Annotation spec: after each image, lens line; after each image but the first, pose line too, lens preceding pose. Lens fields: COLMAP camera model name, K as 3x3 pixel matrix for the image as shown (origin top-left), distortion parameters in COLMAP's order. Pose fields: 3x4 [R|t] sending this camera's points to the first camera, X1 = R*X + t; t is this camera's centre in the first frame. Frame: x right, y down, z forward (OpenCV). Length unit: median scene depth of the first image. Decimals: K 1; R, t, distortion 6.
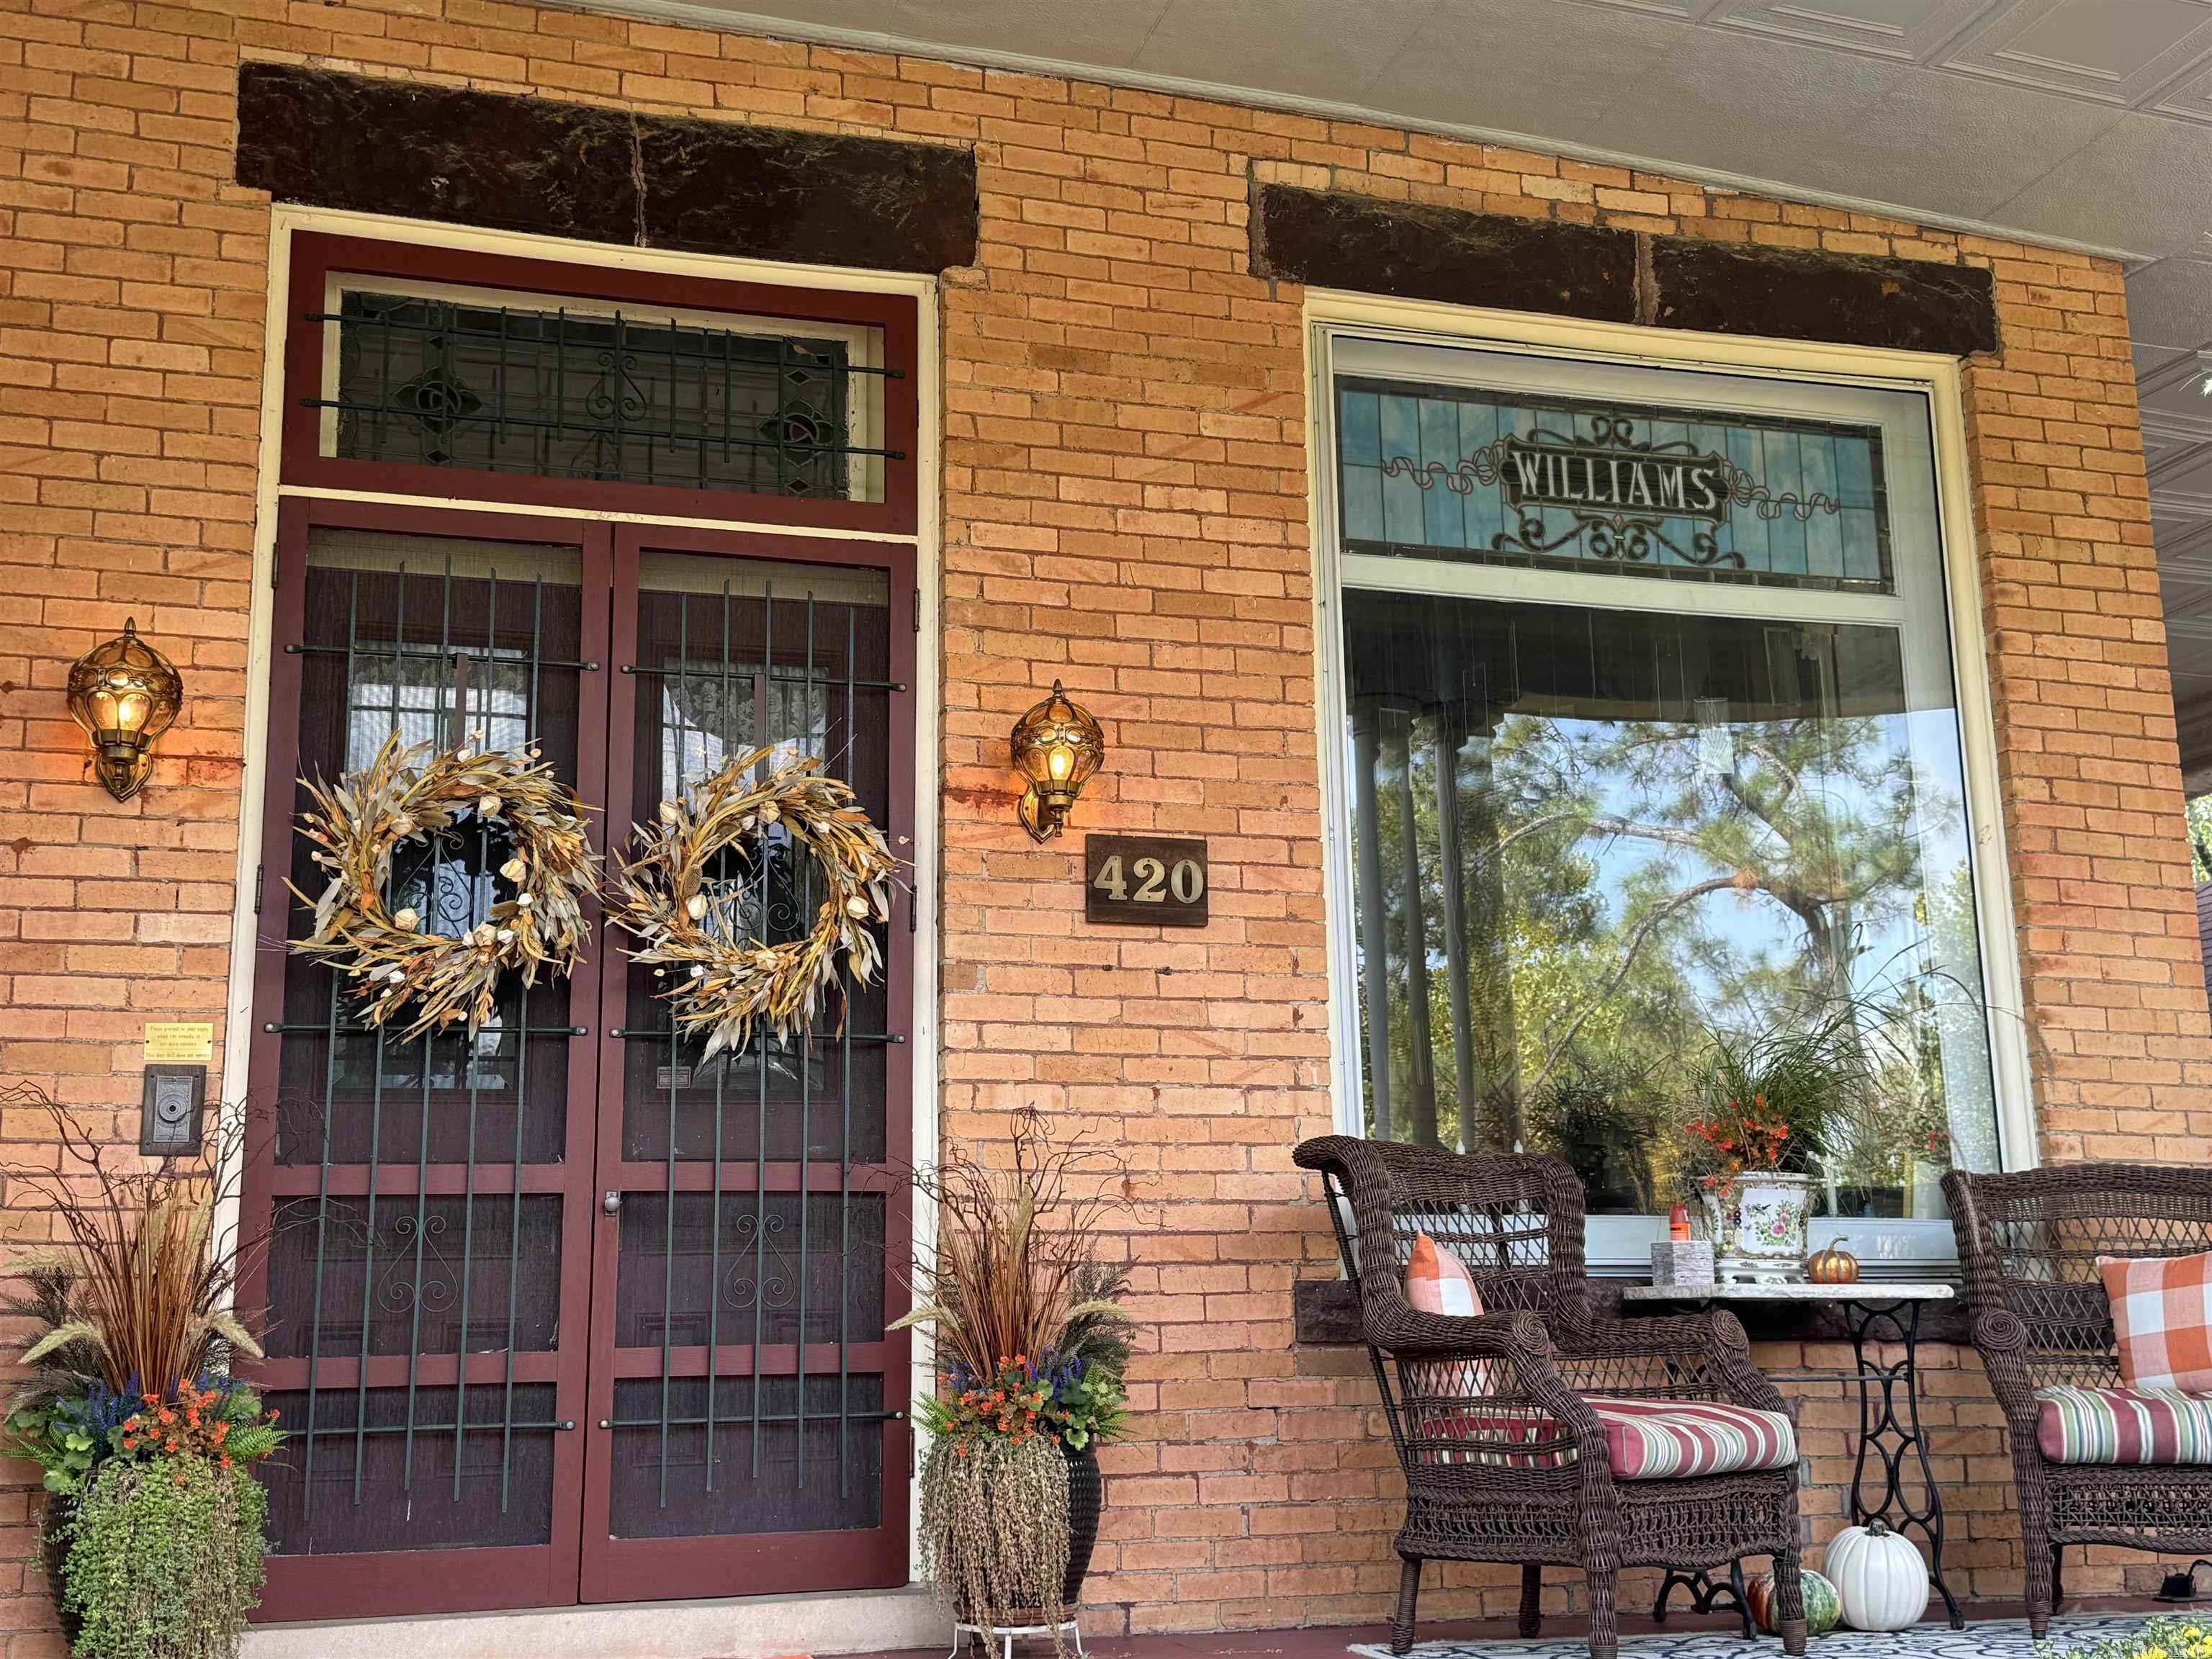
lens RADIAL K [[2580.1, 0, 1105.8], [0, 2580.1, 837.1], [0, 0, 1]] dist [0.060427, 0.000000]
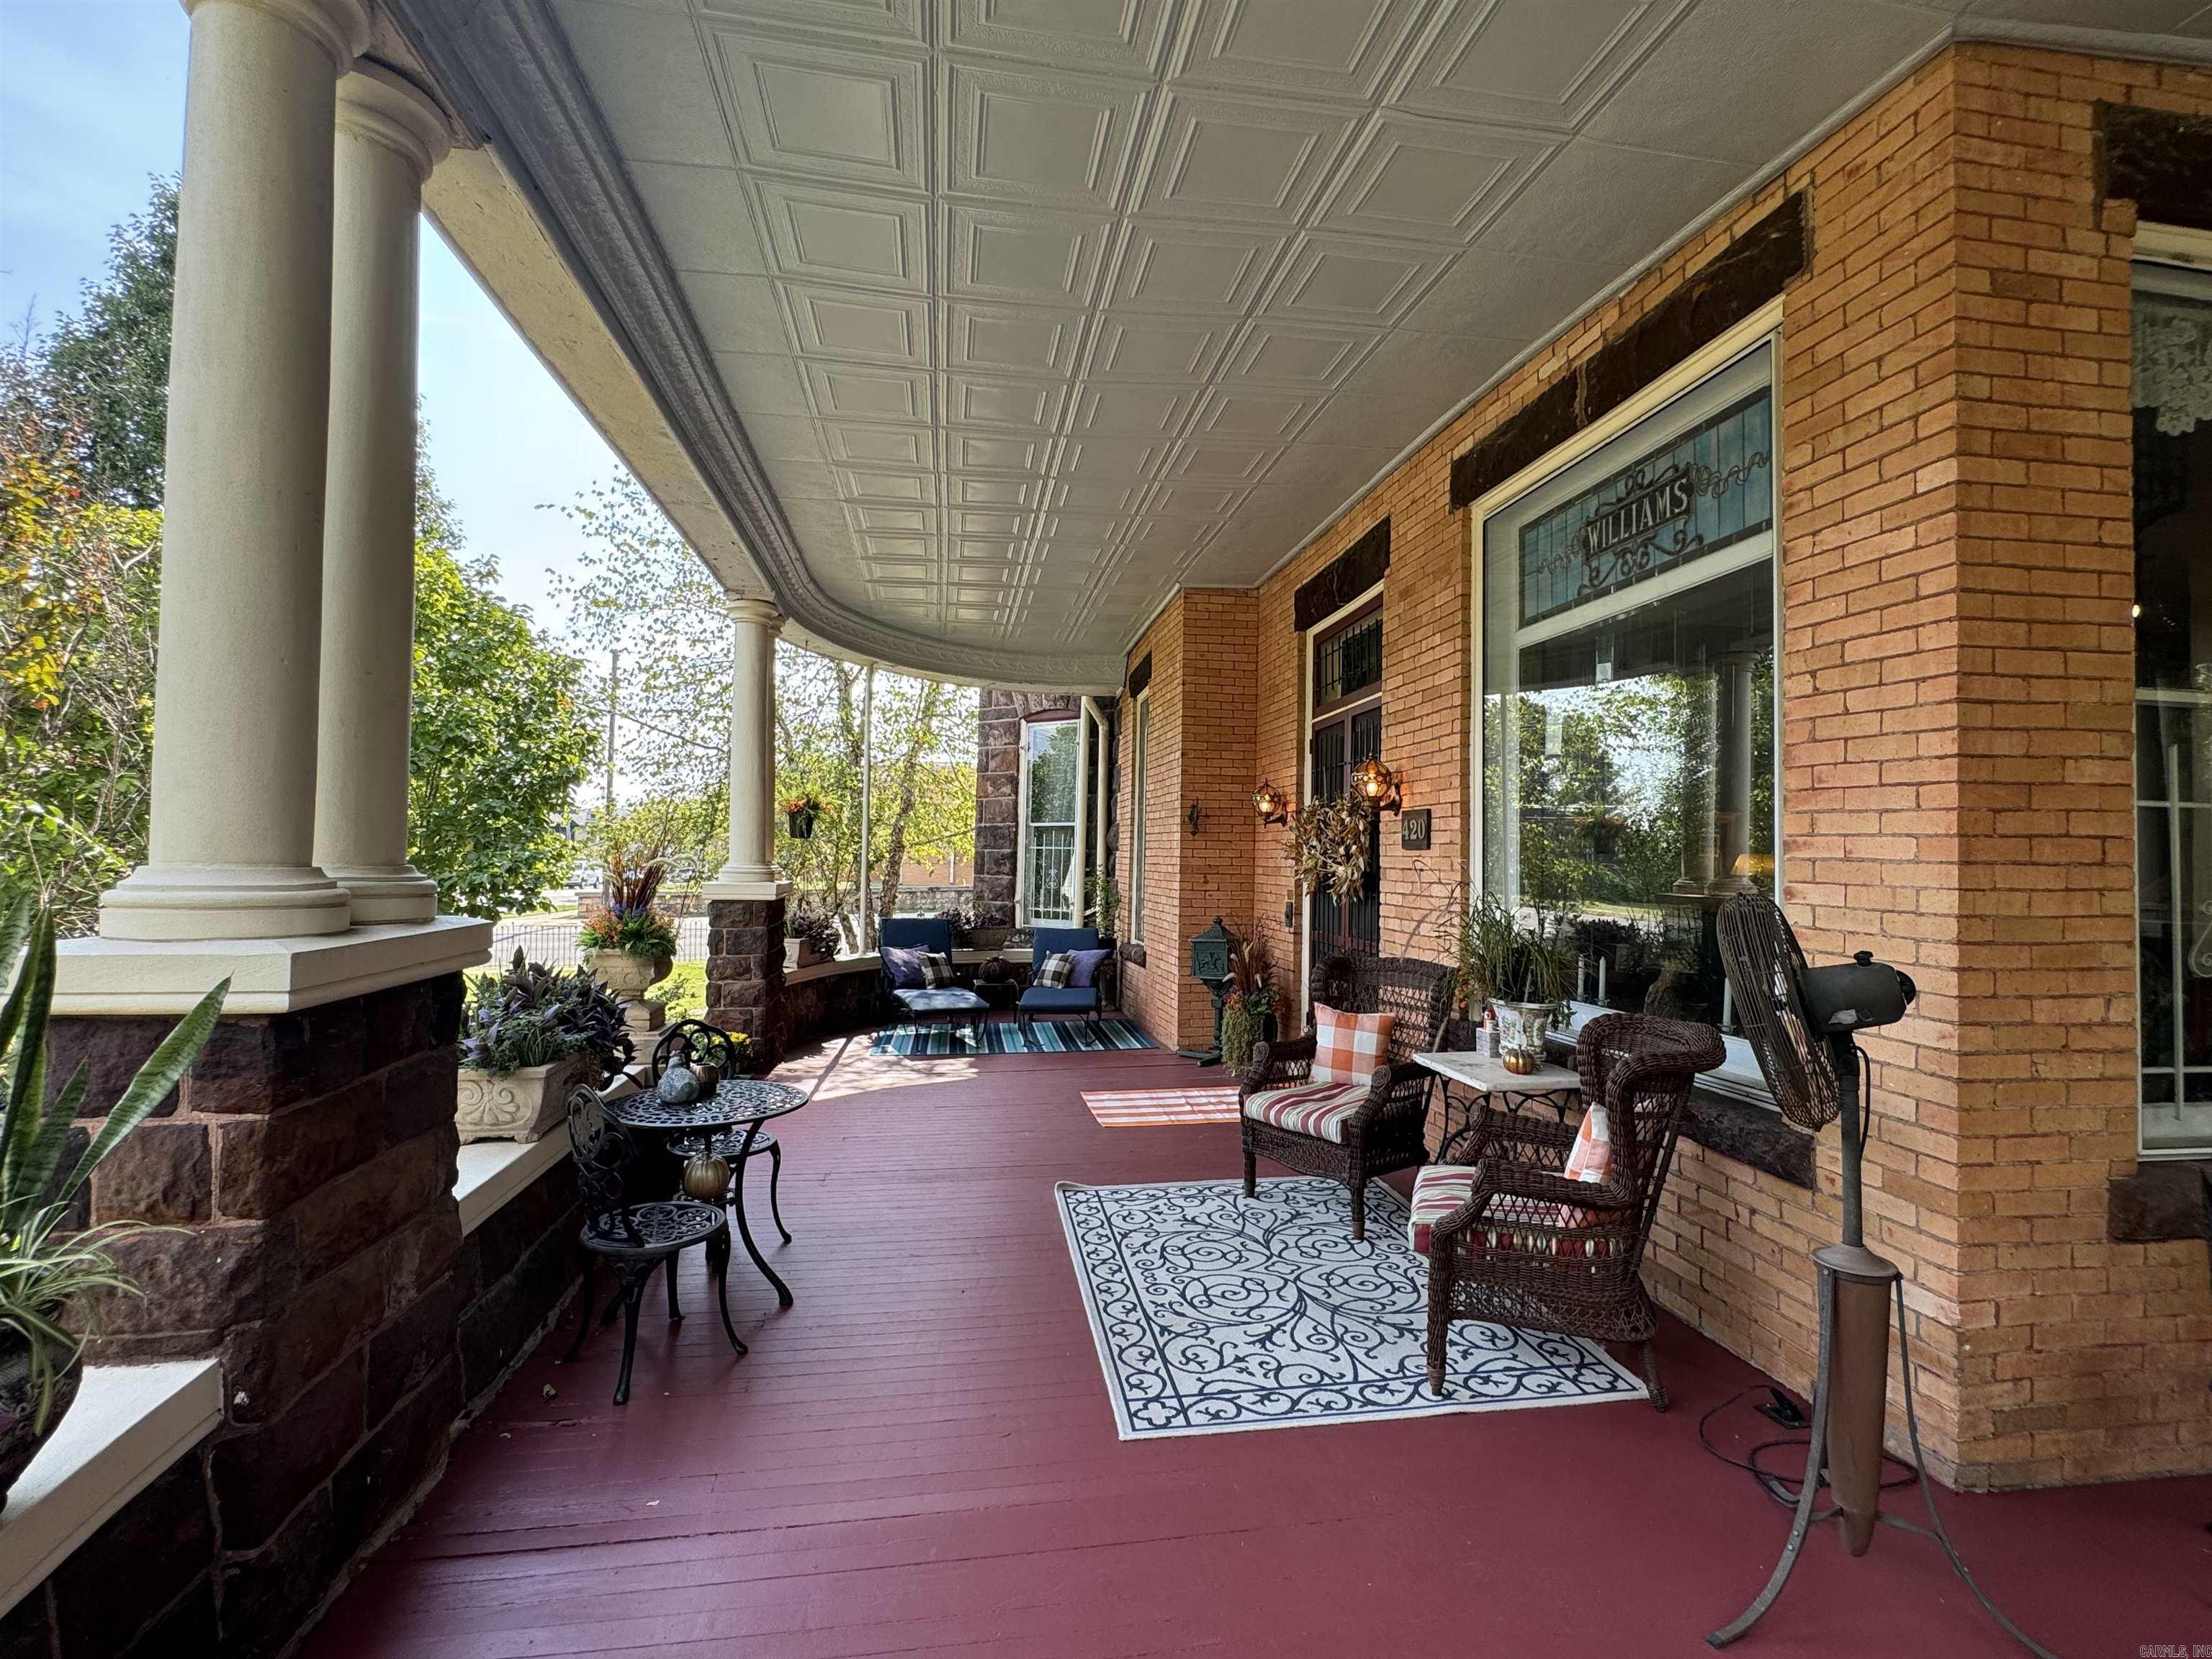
lens RADIAL K [[1033.8, 0, 1108.3], [0, 1033.8, 817.0], [0, 0, 1]] dist [-0.004505, 0.000354]
pose [[-0.147897, -0.021013, -0.988780, 0.828600], [0.200561, 0.978364, -0.050791, -0.000293], [0.968453, -0.205822, -0.140482, 0.759980]]
